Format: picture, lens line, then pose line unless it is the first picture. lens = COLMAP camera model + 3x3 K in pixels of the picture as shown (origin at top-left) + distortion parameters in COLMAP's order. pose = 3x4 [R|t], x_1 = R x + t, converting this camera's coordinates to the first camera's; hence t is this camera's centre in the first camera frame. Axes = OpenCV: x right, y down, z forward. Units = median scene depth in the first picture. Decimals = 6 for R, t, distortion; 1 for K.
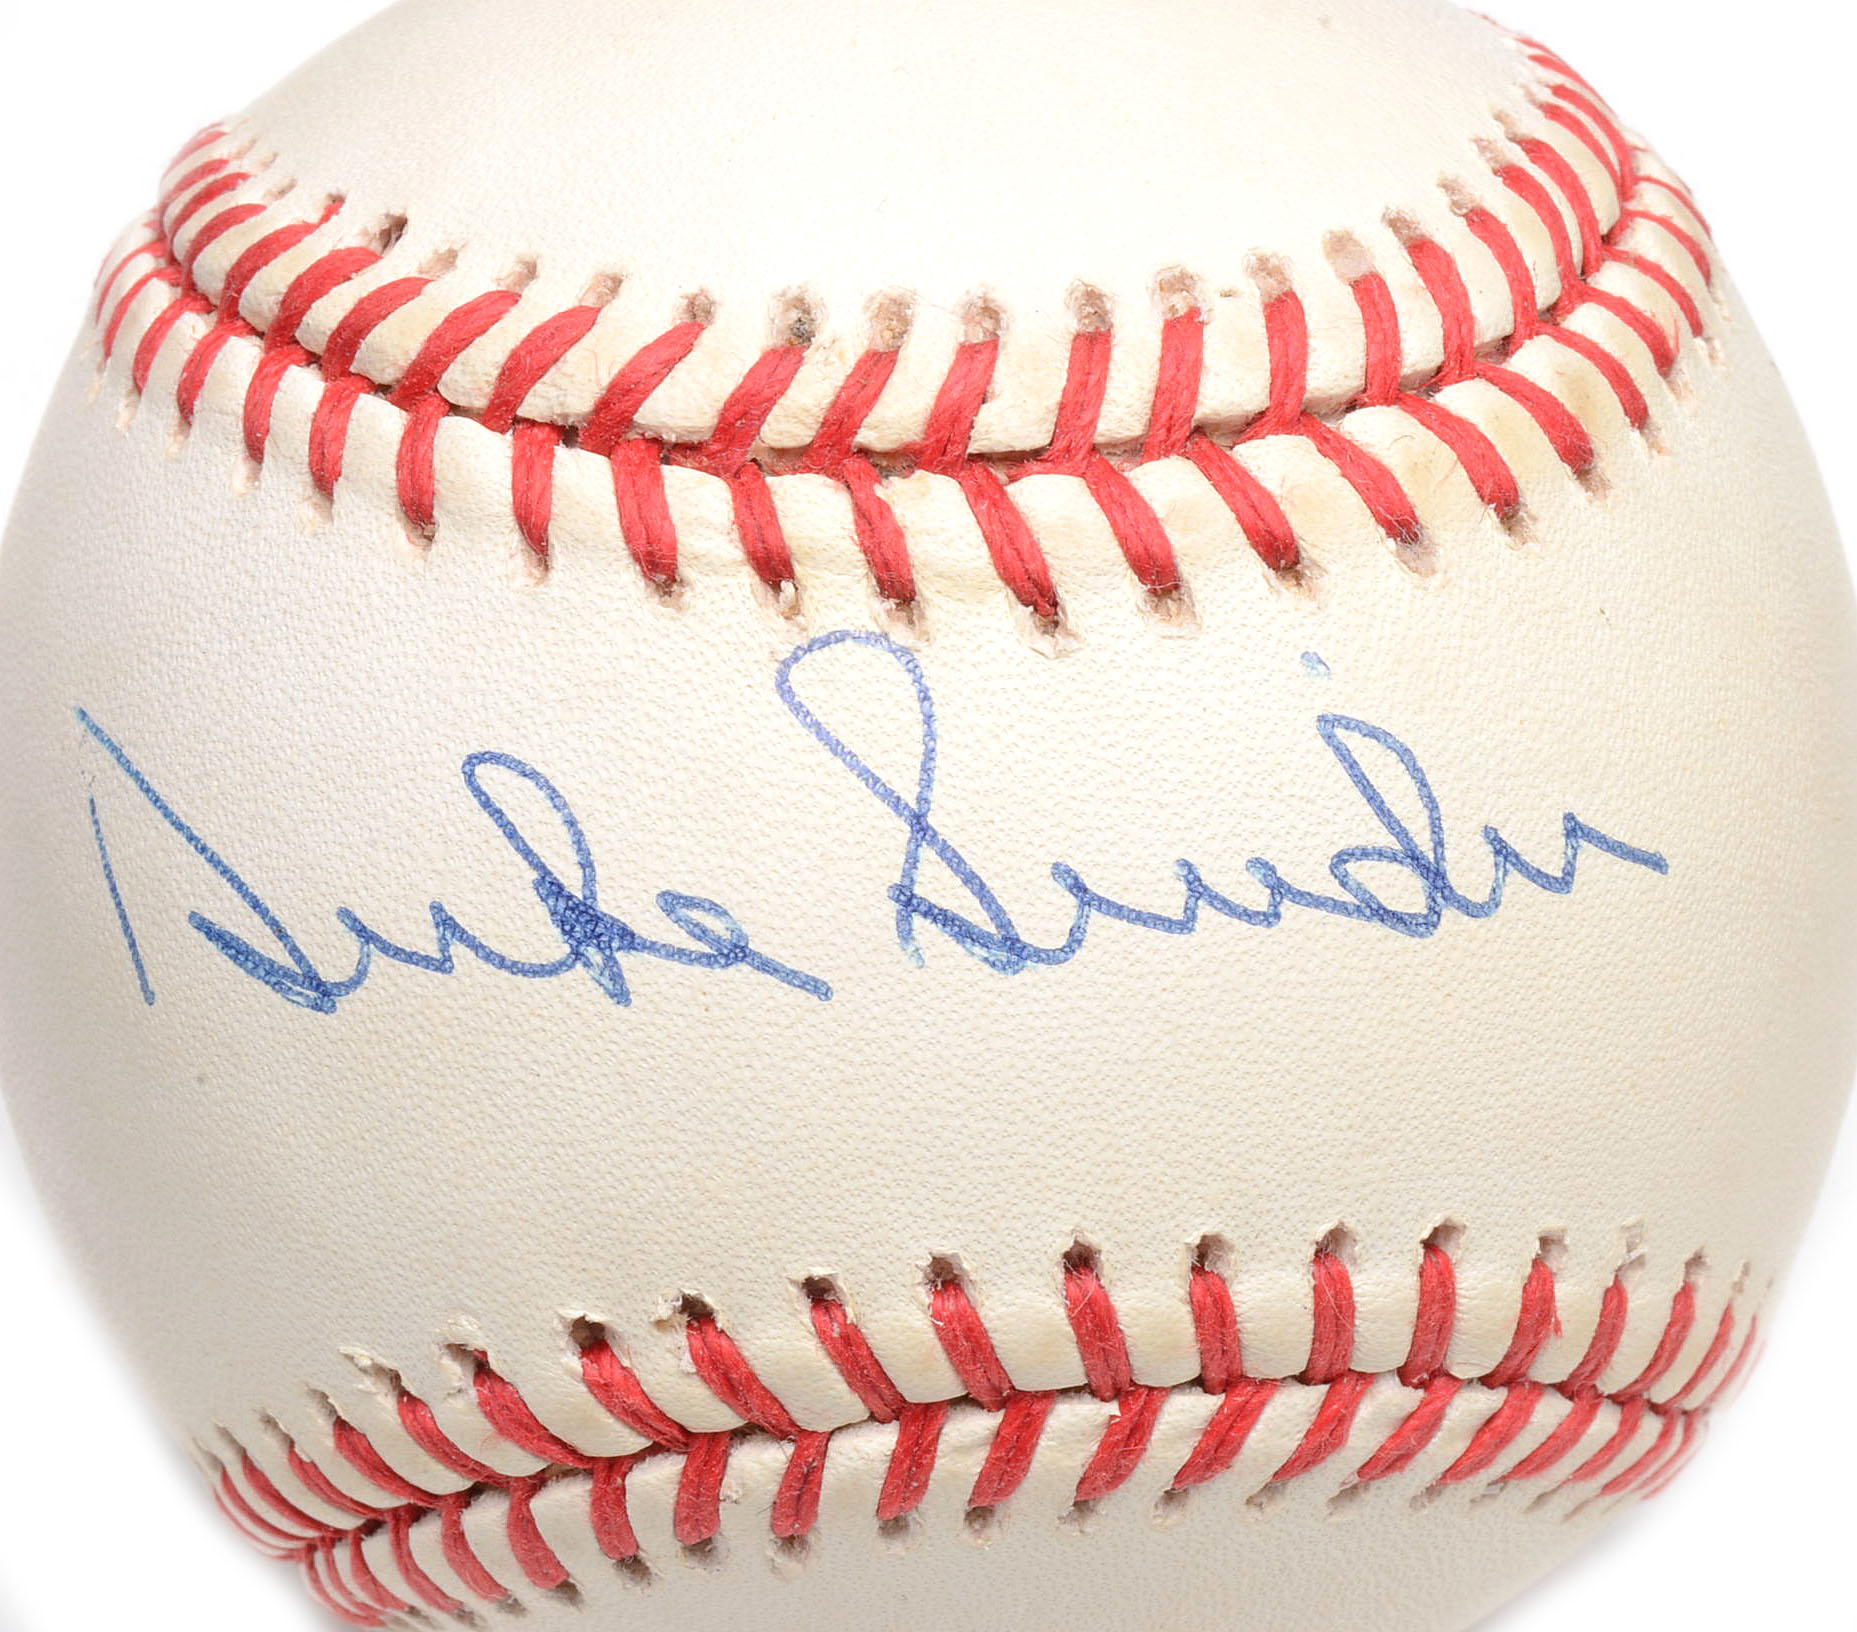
lens RADIAL K [[4991.8, 0, 915.4], [0, 4991.8, 818.7], [0, 0, 1]] dist [-0.027170, 0.000000]
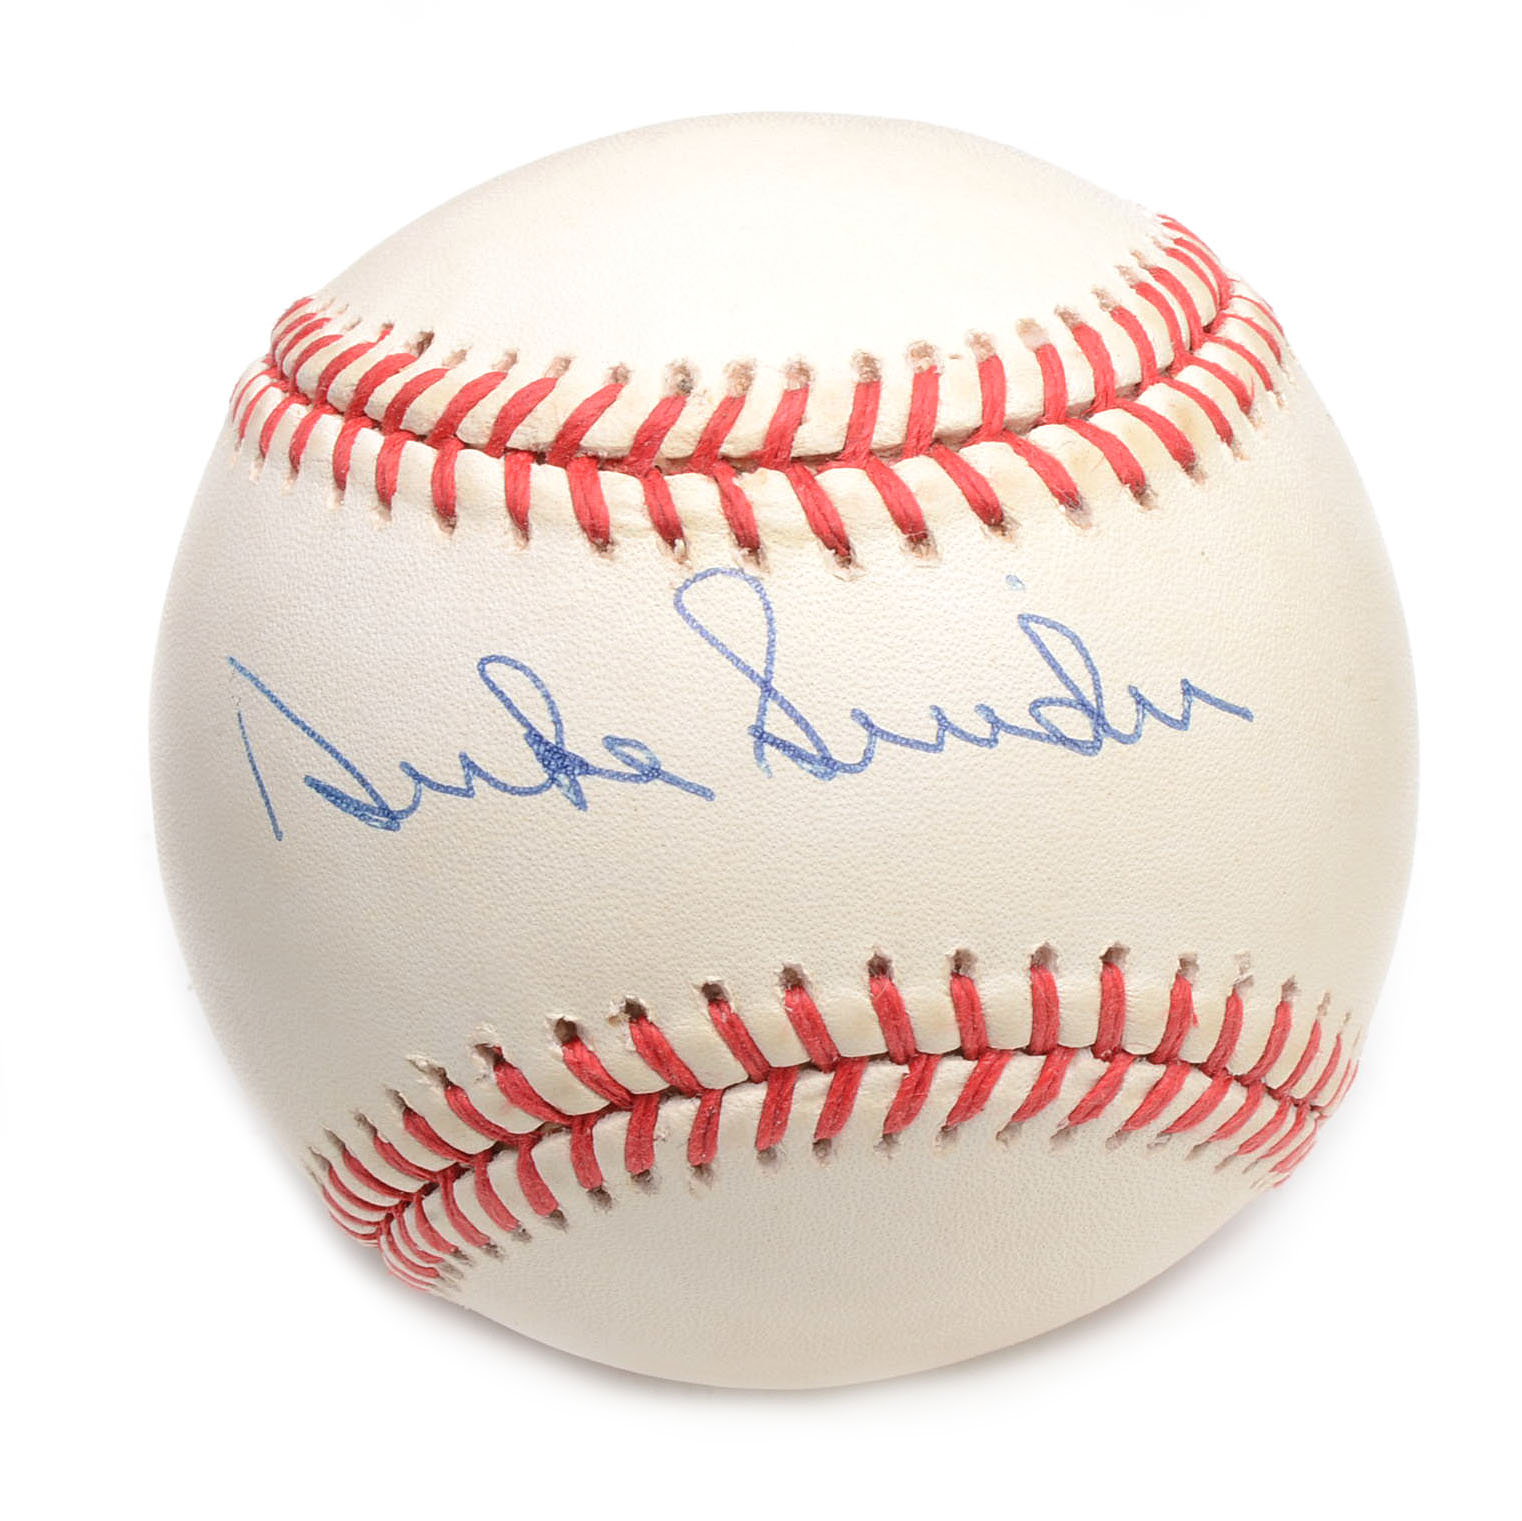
lens RADIAL K [[4532.5, 0, 767.8], [0, 4532.5, 758.8], [0, 0, 1]] dist [-0.045342, 0.000000]
pose [[0.999279, -0.030951, -0.021978, 0.030907], [0.028778, 0.995237, -0.093139, 0.151816], [0.024756, 0.092440, 0.995410, -0.412532]]
